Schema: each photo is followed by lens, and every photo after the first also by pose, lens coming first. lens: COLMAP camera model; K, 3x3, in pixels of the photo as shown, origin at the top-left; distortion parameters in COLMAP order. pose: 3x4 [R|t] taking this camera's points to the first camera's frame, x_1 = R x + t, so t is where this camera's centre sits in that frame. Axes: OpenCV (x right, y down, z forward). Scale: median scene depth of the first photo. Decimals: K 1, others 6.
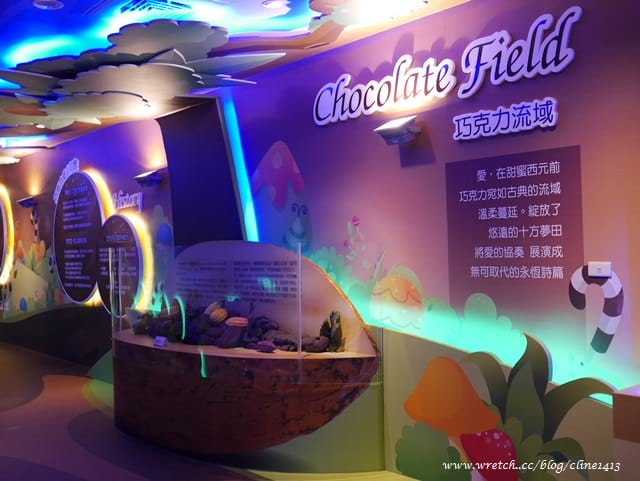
lens RADIAL K [[716.0, 0, 320.0], [0, 716.0, 240.5], [0, 0, 1]] dist [-0.012460, -0.004231]
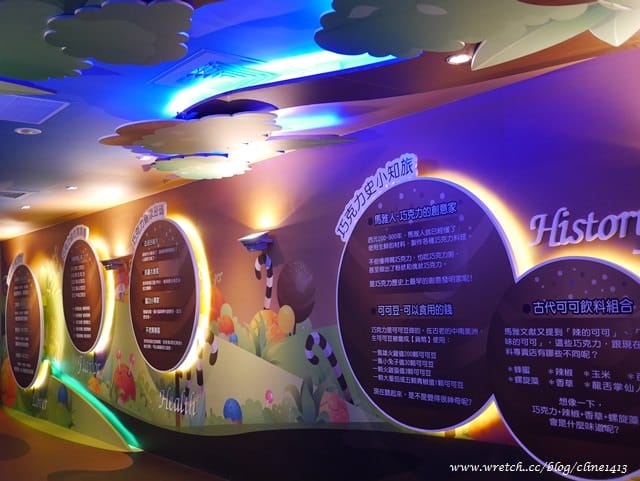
lens RADIAL K [[716.0, 0, 320.0], [0, 716.0, 240.5], [0, 0, 1]] dist [-0.012460, -0.004231]
pose [[0.998989, -0.005044, -0.044667, -0.337013], [0.001701, 0.997215, -0.074557, -0.009722], [0.044919, 0.074406, 0.996216, 0.412826]]
